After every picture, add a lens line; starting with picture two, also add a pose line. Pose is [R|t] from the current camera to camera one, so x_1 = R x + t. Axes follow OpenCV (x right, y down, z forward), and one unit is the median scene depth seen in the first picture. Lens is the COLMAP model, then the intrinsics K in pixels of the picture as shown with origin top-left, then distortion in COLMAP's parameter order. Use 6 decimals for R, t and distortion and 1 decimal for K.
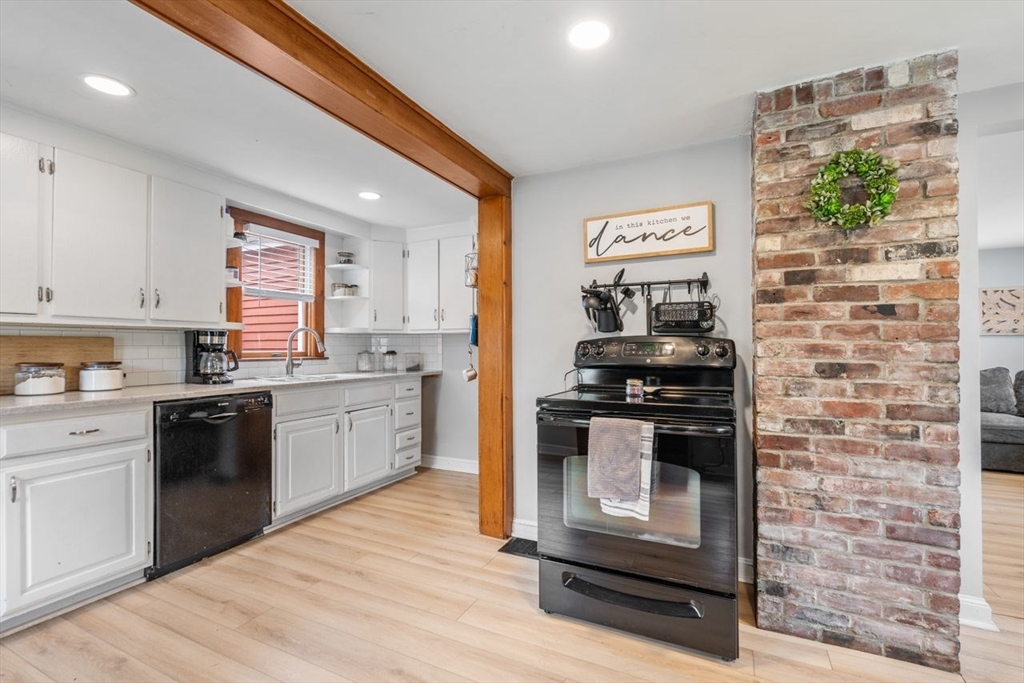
lens RADIAL K [[456.9, 0, 512.0], [0, 456.9, 341.5], [0, 0, 1]] dist [-0.003247, -0.000087]
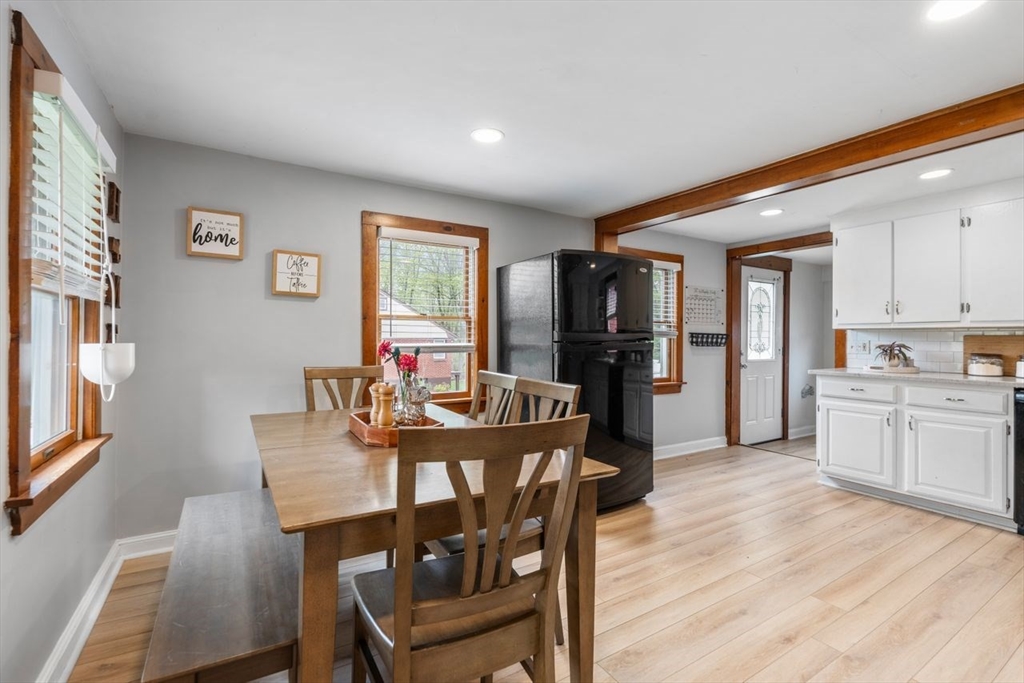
lens RADIAL K [[456.9, 0, 512.0], [0, 456.9, 341.5], [0, 0, 1]] dist [-0.003247, -0.000087]
pose [[-0.531872, 0.002142, -0.846822, 1.036126], [-0.000028, 0.999997, 0.002547, 0.004178], [0.846825, 0.001378, -0.531870, 0.531108]]
